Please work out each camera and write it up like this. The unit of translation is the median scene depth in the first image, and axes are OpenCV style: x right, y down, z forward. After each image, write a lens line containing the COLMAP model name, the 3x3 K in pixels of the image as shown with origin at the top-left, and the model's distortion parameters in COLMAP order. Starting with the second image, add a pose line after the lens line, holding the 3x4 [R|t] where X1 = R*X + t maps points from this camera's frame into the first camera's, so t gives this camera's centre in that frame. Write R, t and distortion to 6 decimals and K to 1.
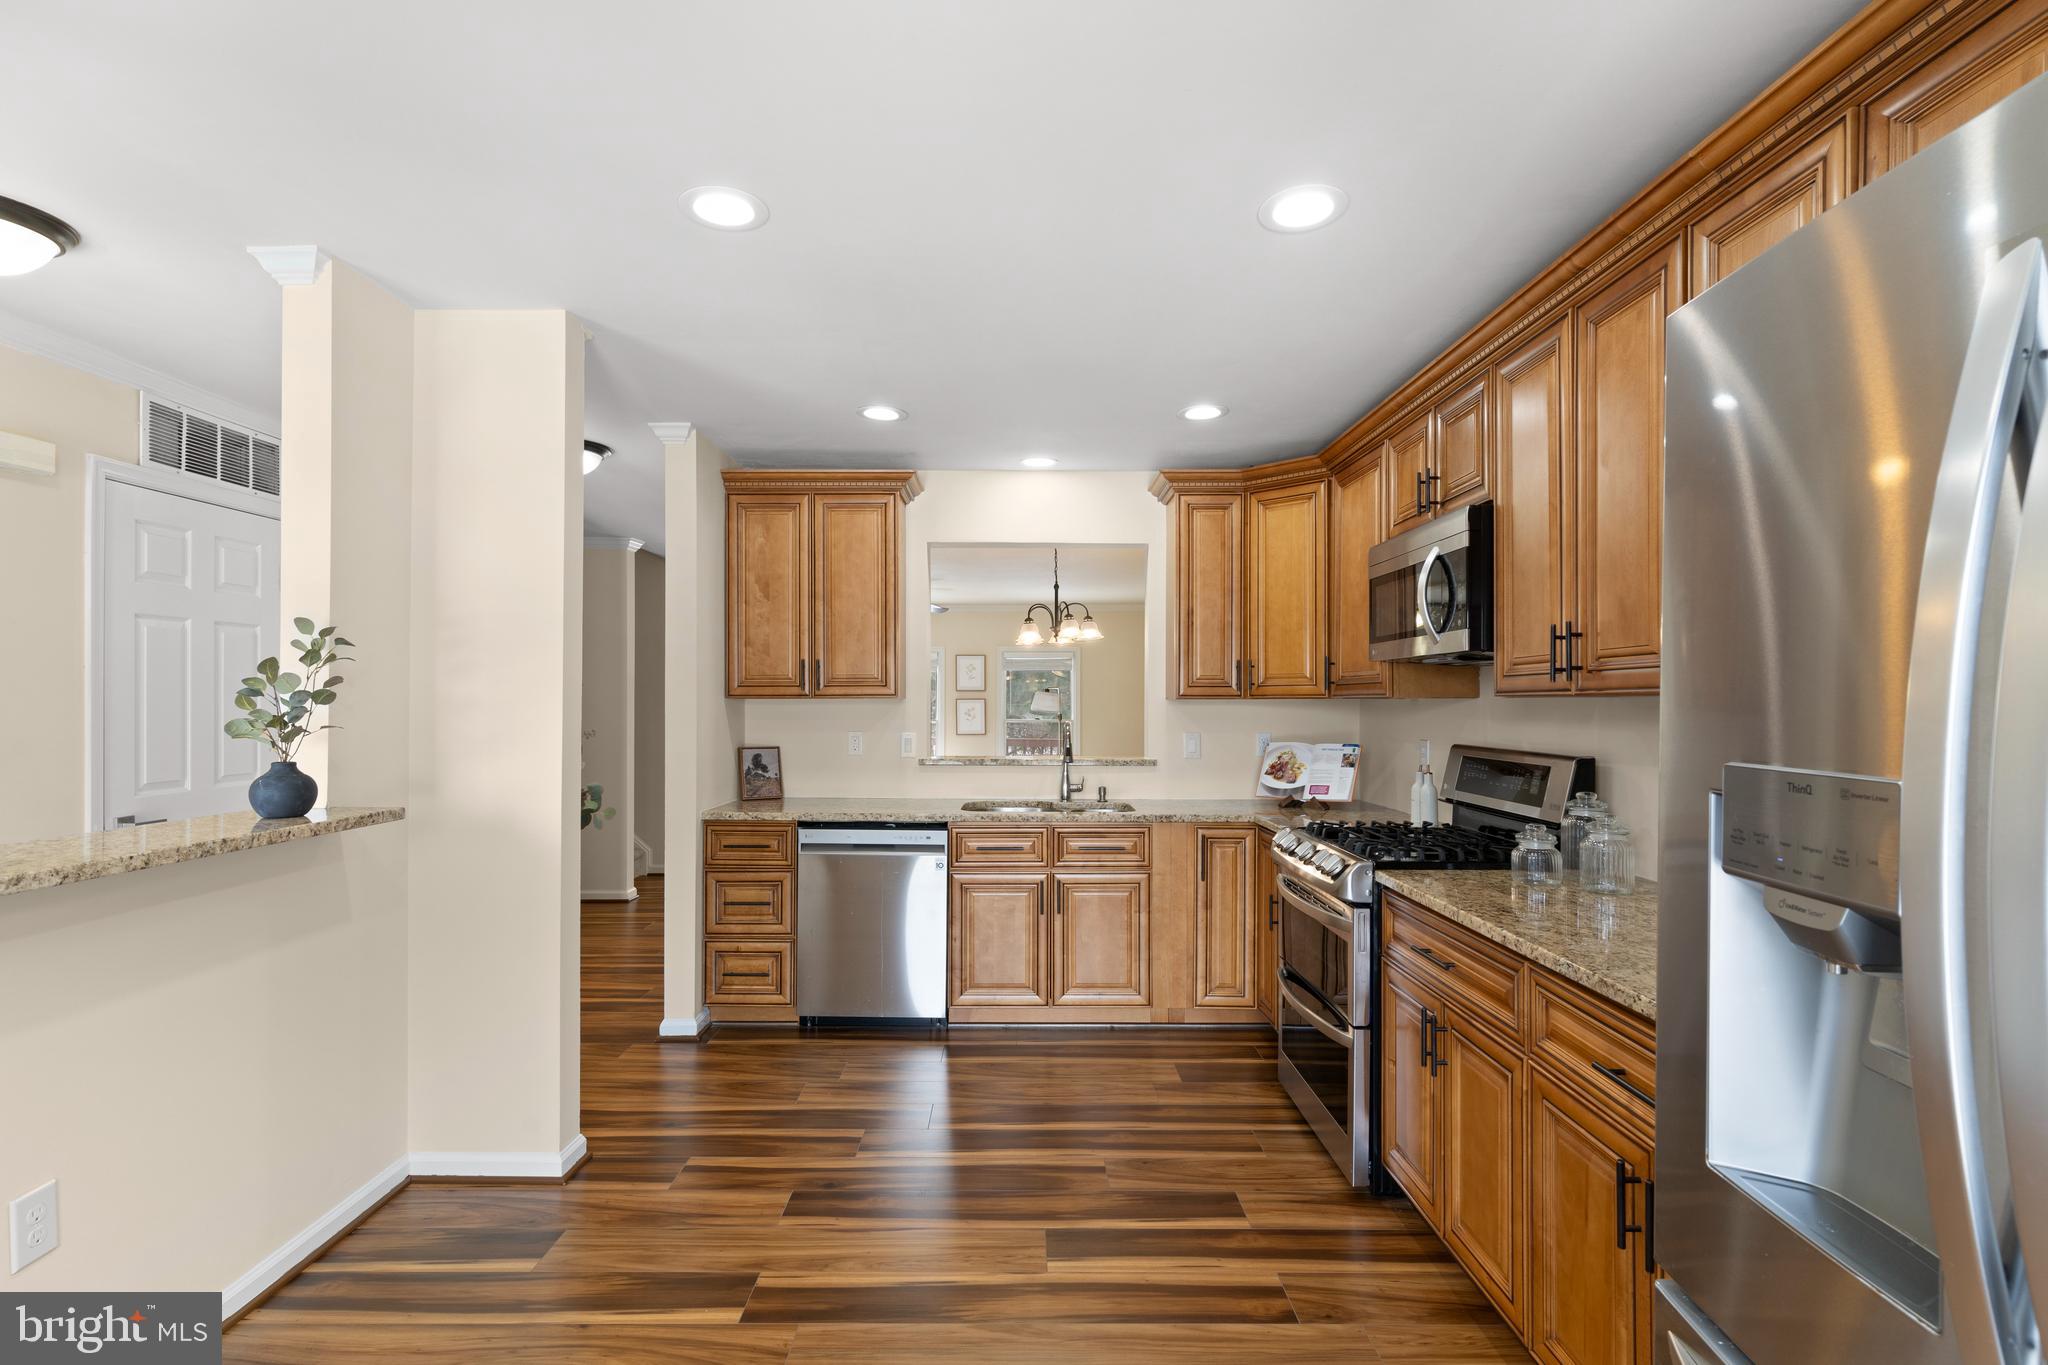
lens RADIAL K [[990.5, 0, 1025.4], [0, 990.5, 696.4], [0, 0, 1]] dist [0.003314, -0.000743]
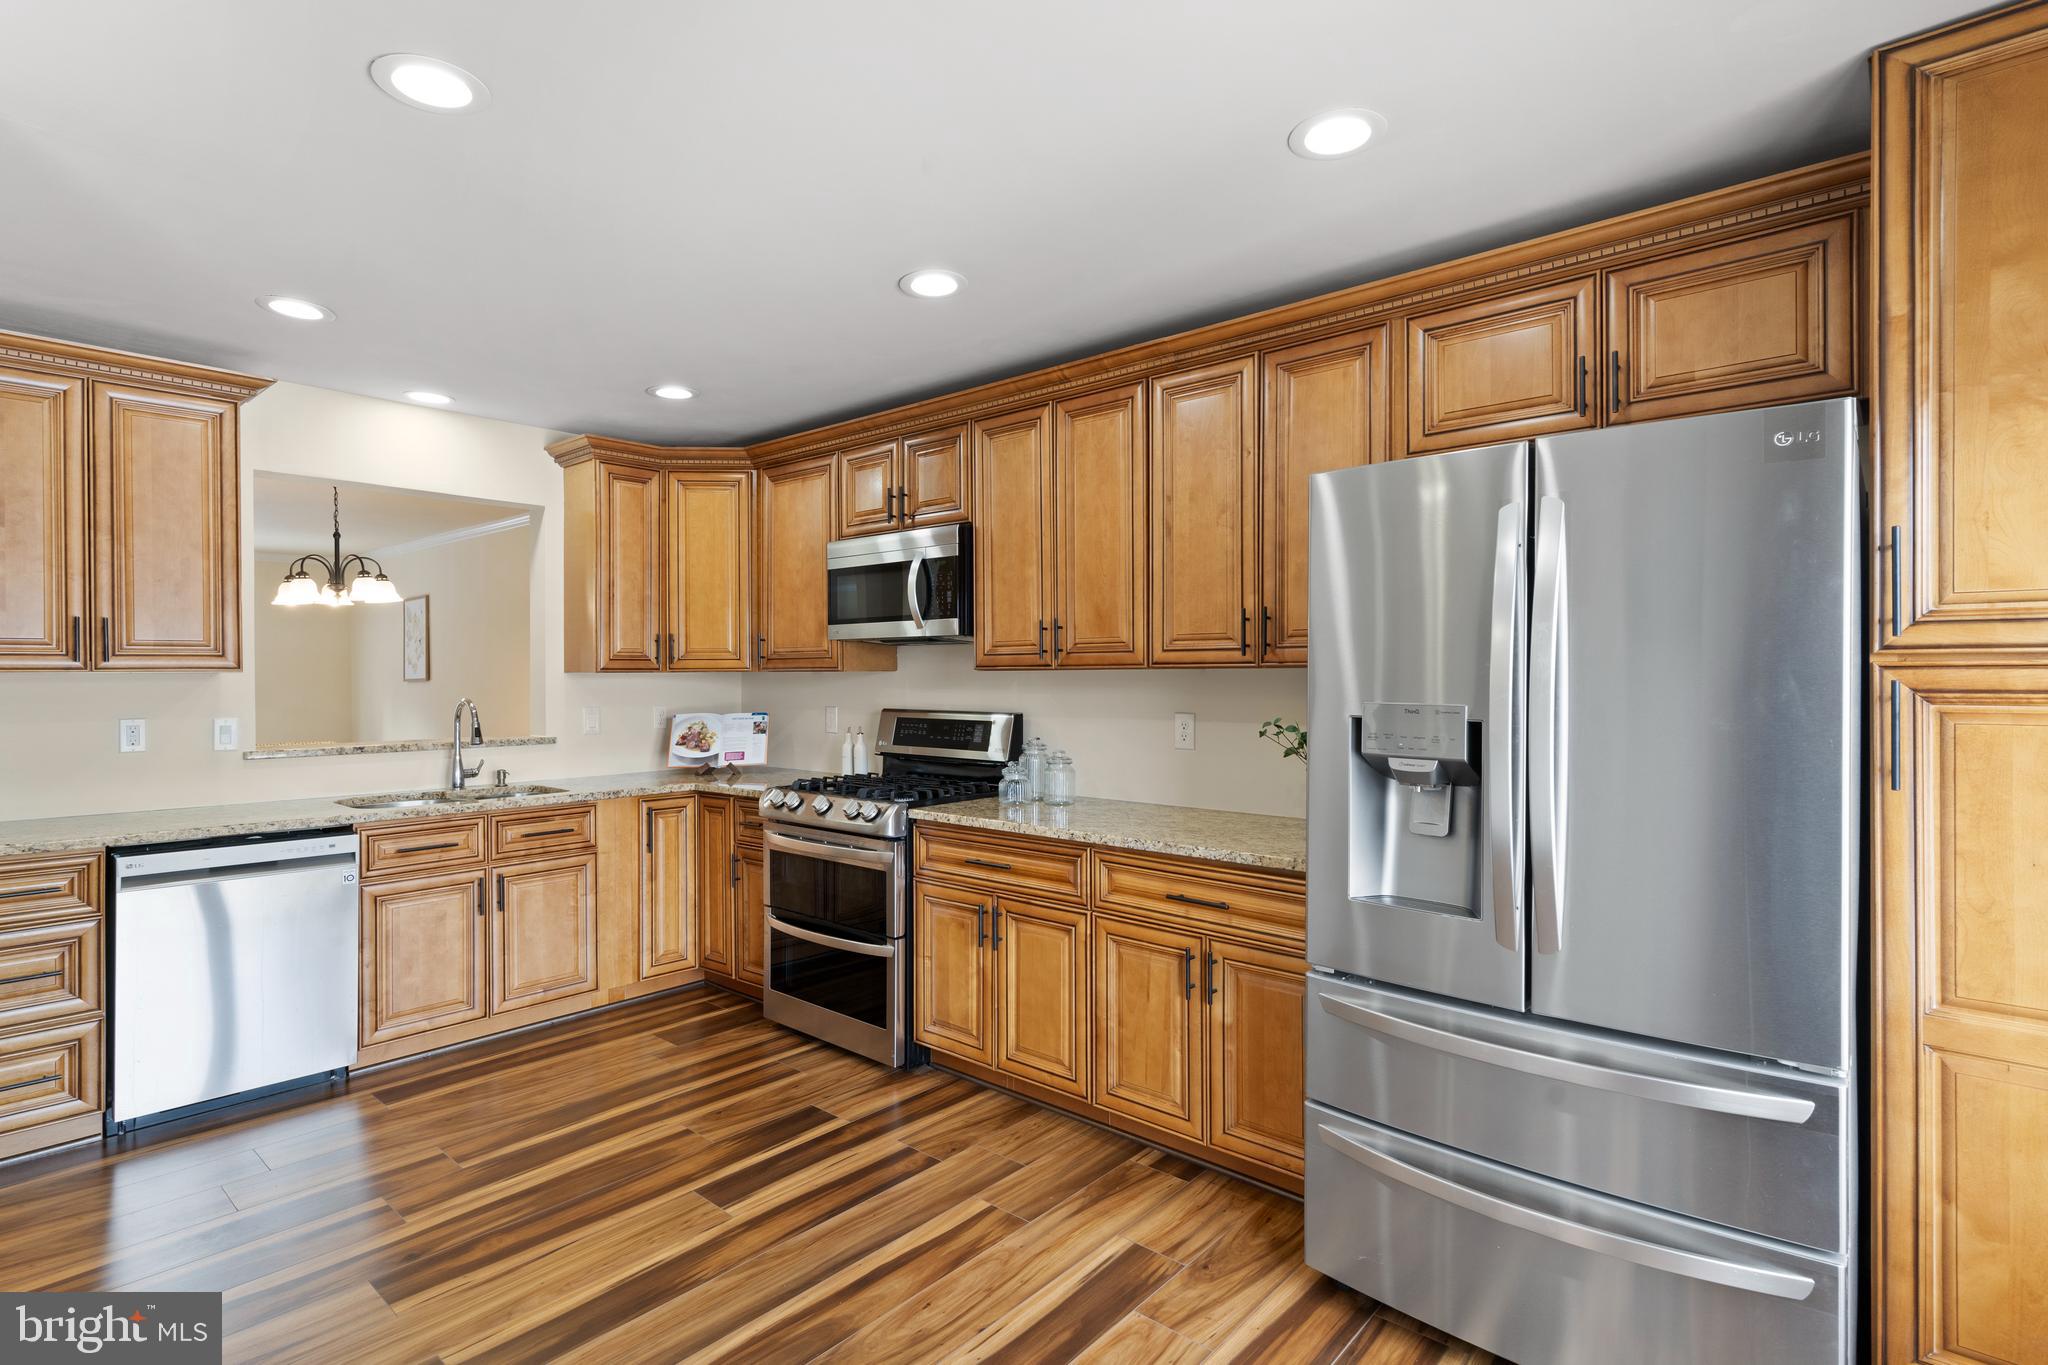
lens RADIAL K [[990.5, 0, 1053.6], [0, 990.5, 670.6], [0, 0, 1]] dist [0.003314, -0.000743]
pose [[0.654926, -0.001236, 0.755692, -0.320385], [0.000117, 0.999999, 0.001534, -0.000732], [-0.755693, -0.000916, 0.654925, 0.030631]]
